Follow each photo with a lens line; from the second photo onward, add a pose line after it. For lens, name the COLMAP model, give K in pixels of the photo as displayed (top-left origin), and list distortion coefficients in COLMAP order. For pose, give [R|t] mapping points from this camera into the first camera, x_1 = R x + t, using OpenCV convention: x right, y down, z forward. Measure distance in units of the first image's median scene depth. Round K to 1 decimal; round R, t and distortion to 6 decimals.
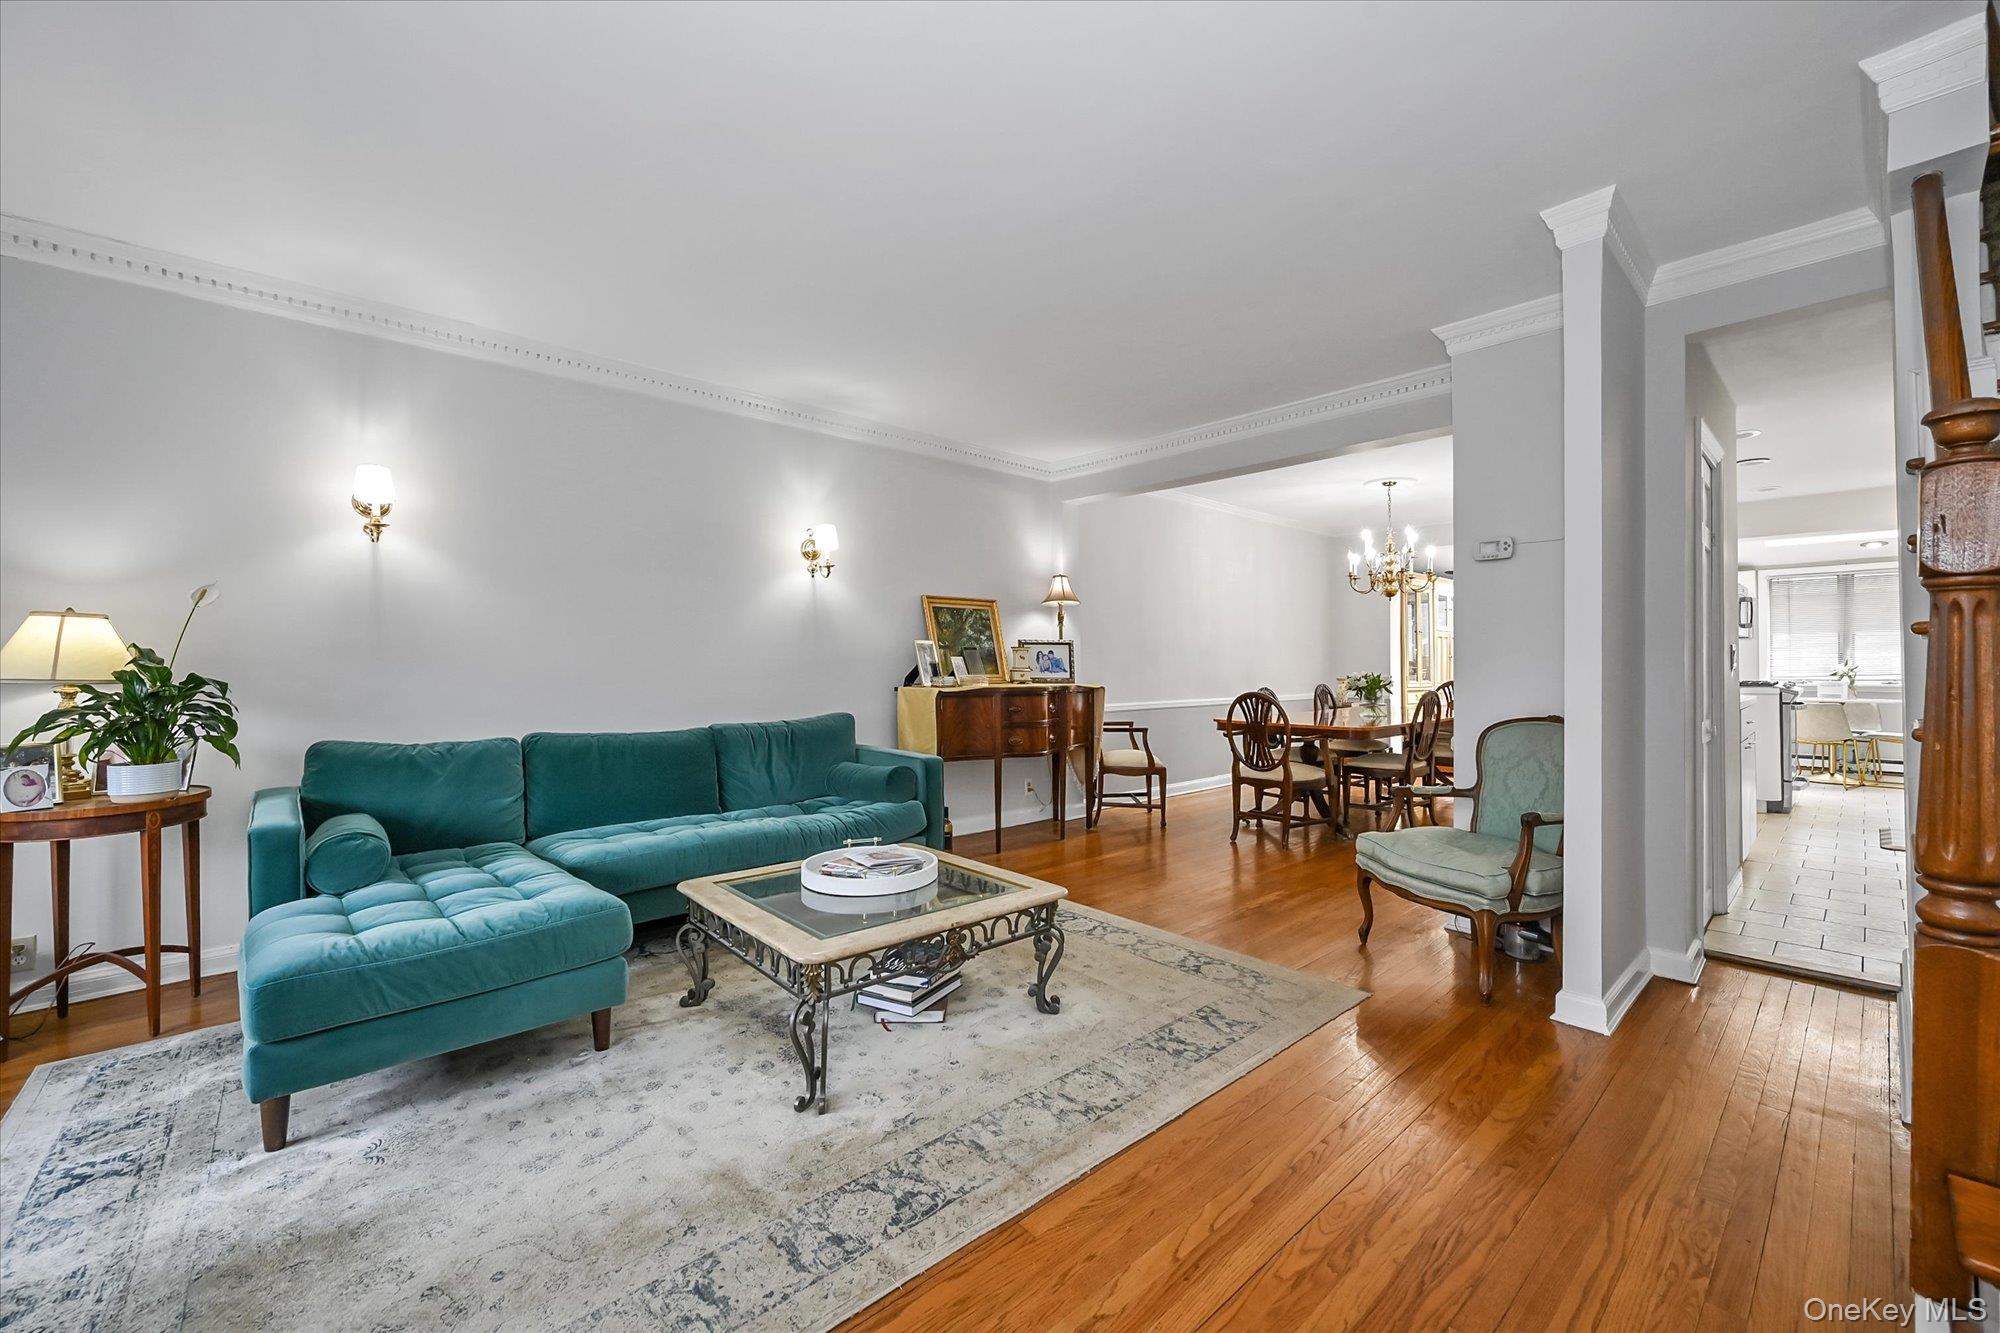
lens RADIAL K [[805.4, 0, 1013.0], [0, 805.4, 668.8], [0, 0, 1]] dist [-0.001728, 0.000674]
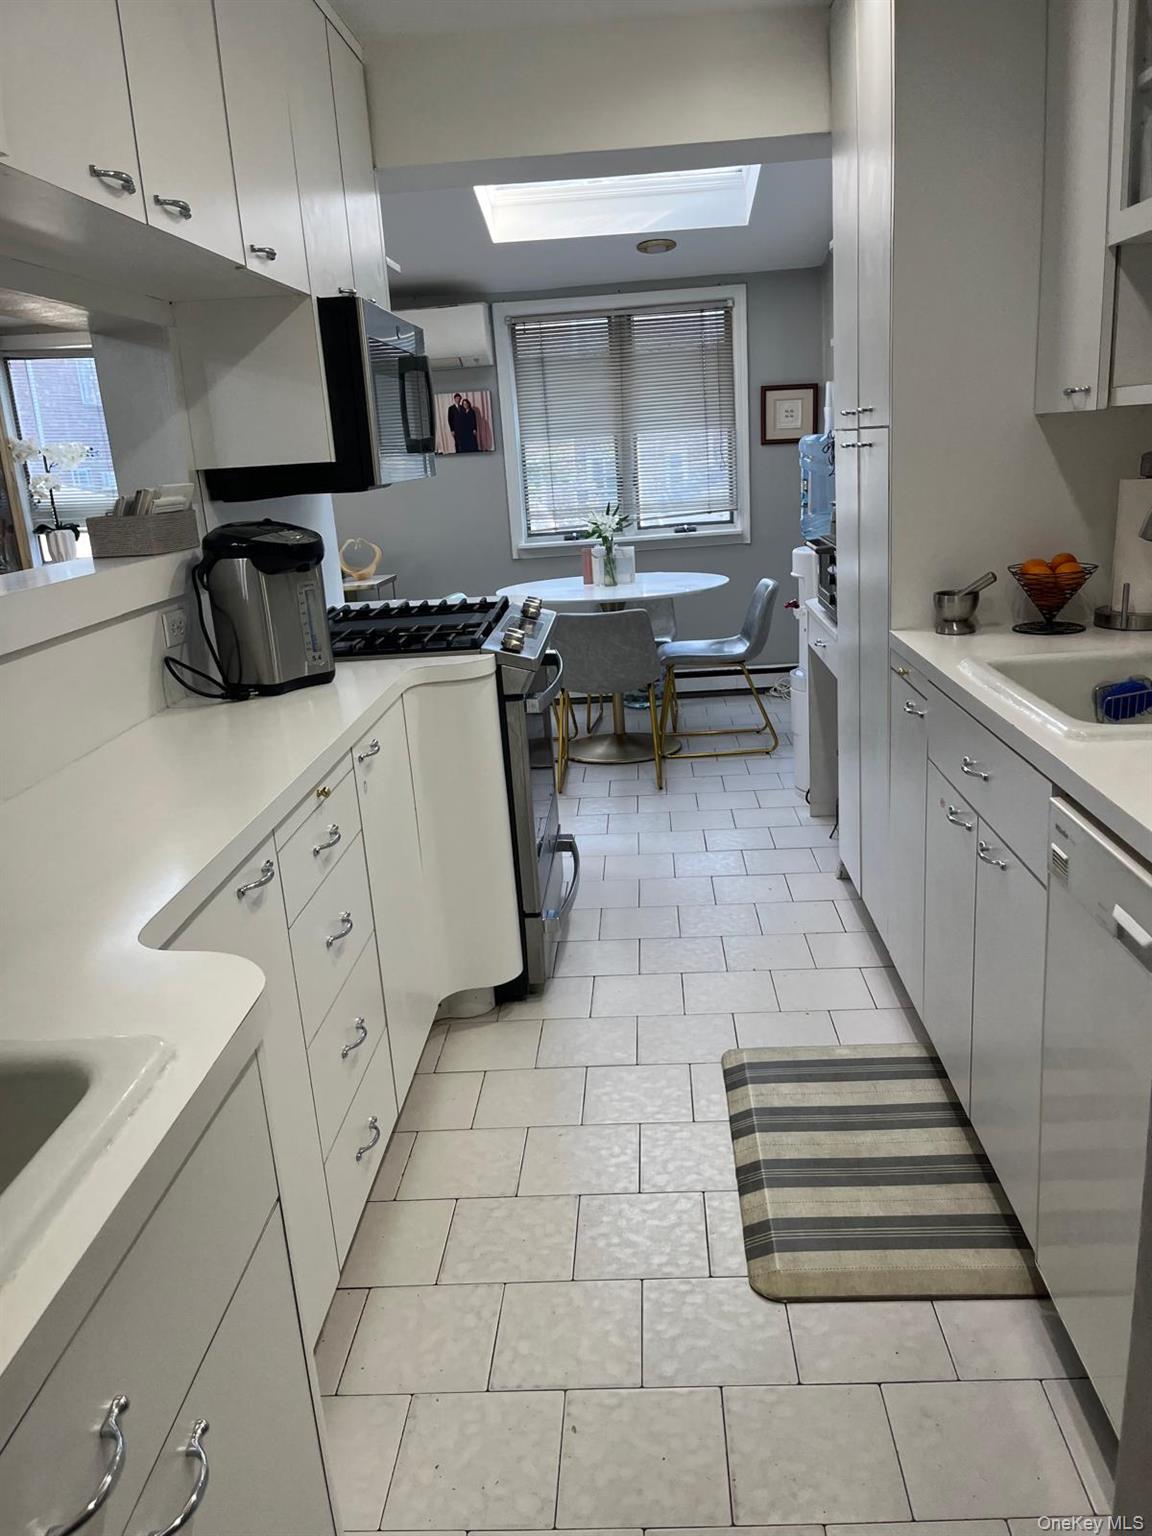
lens RADIAL K [[1161.4, 0, 580.7], [0, 1161.4, 759.0], [0, 0, 1]] dist [0.035448, -0.023449]
pose [[0.723123, -0.225863, 0.652747, 0.727660], [0.061868, 0.962407, 0.264472, -0.069027], [-0.687942, -0.150862, 0.709913, 0.696486]]
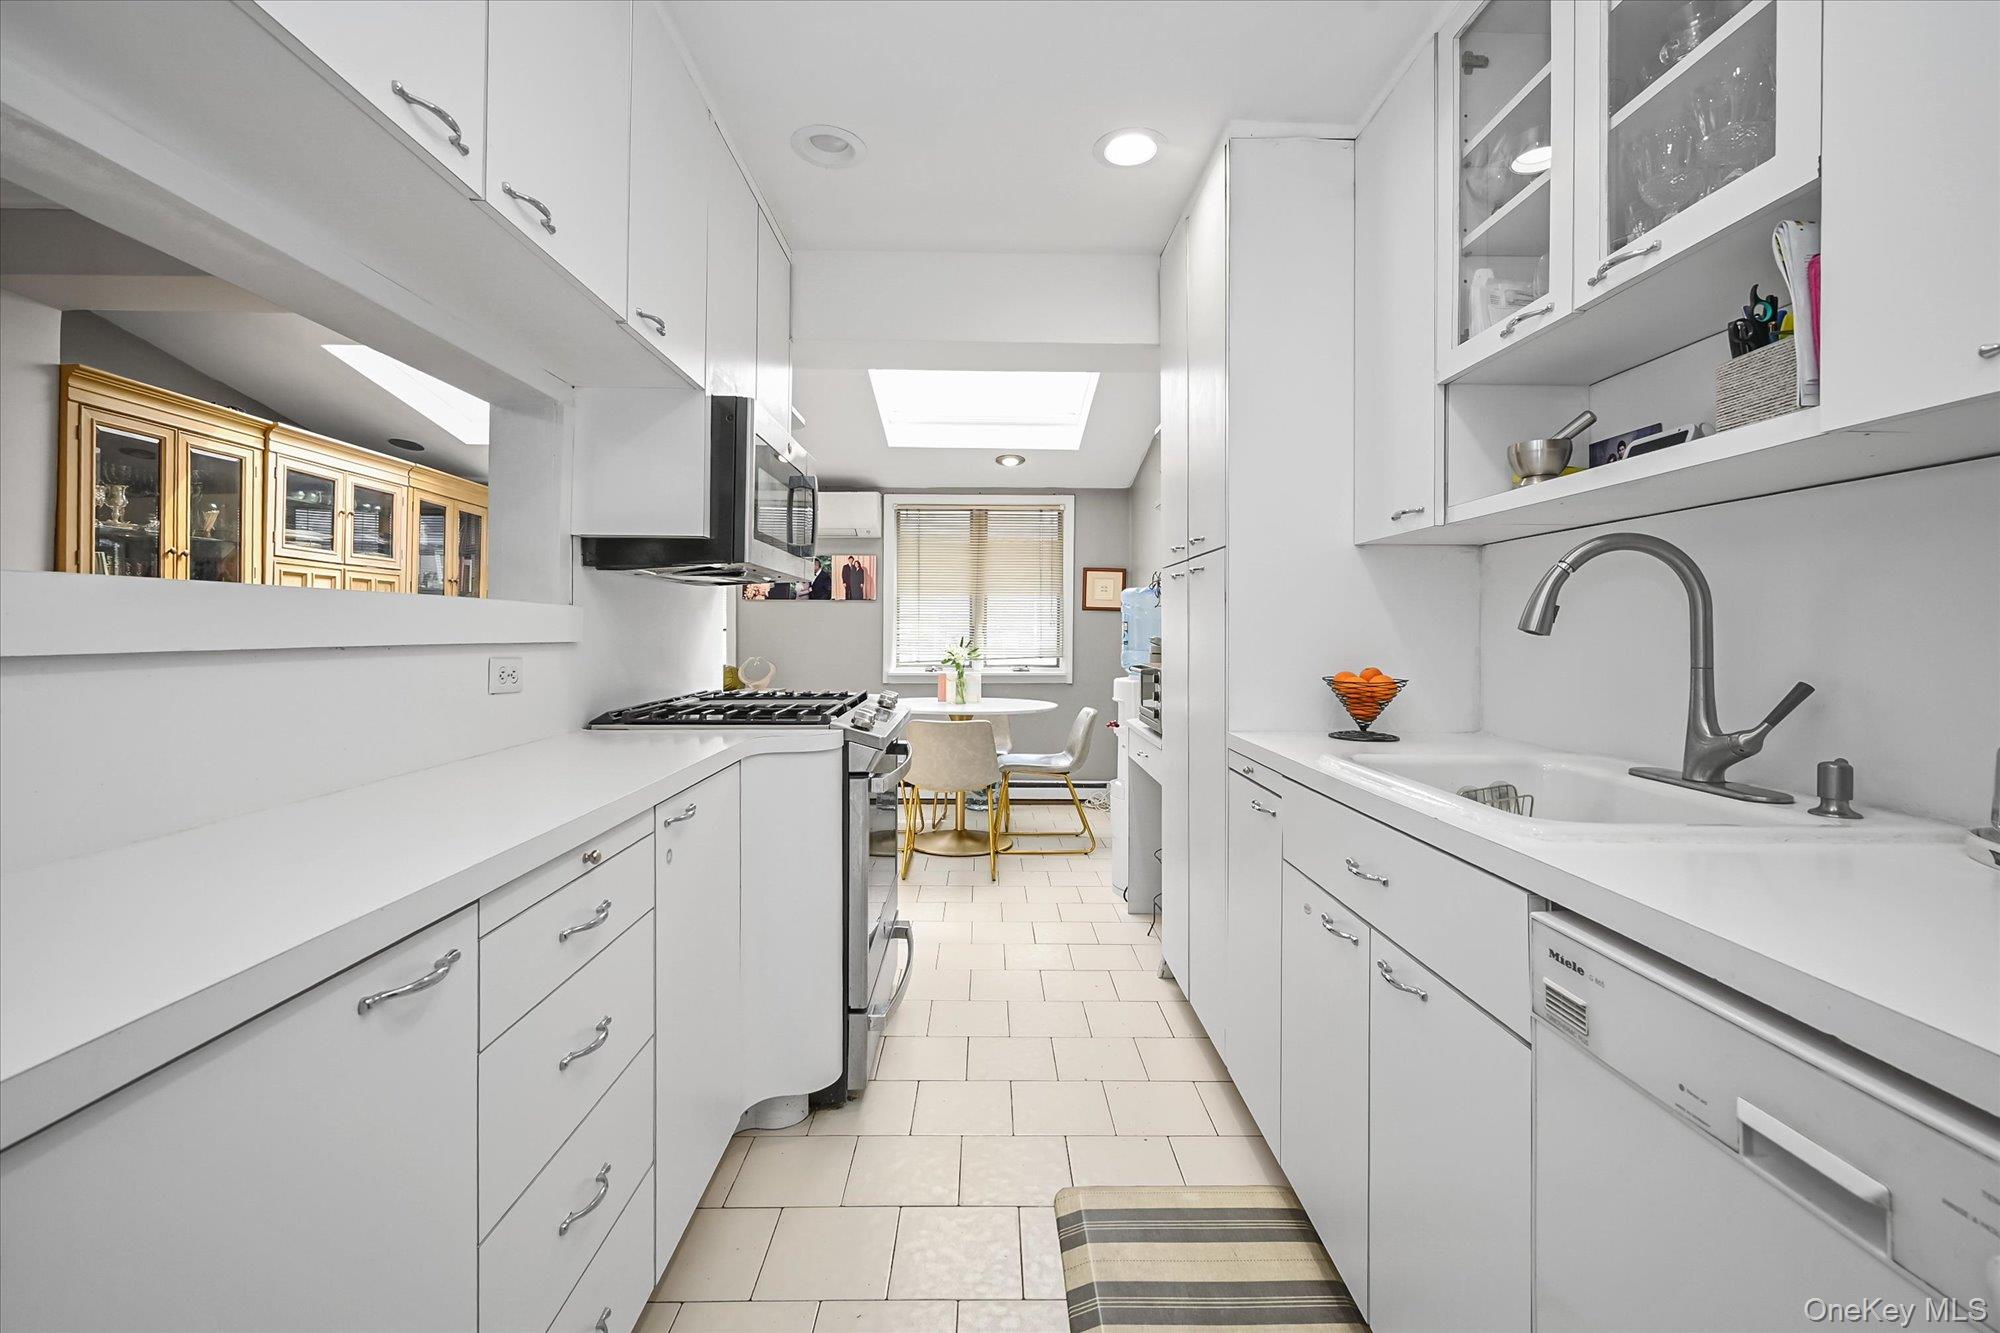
lens RADIAL K [[805.4, 0, 996.0], [0, 805.4, 644.5], [0, 0, 1]] dist [-0.001728, 0.000674]
pose [[0.678187, 0.001153, 0.734888, 0.837780], [-0.011165, 0.999900, 0.008735, -0.017976], [-0.734804, -0.014129, 0.678132, 0.811562]]
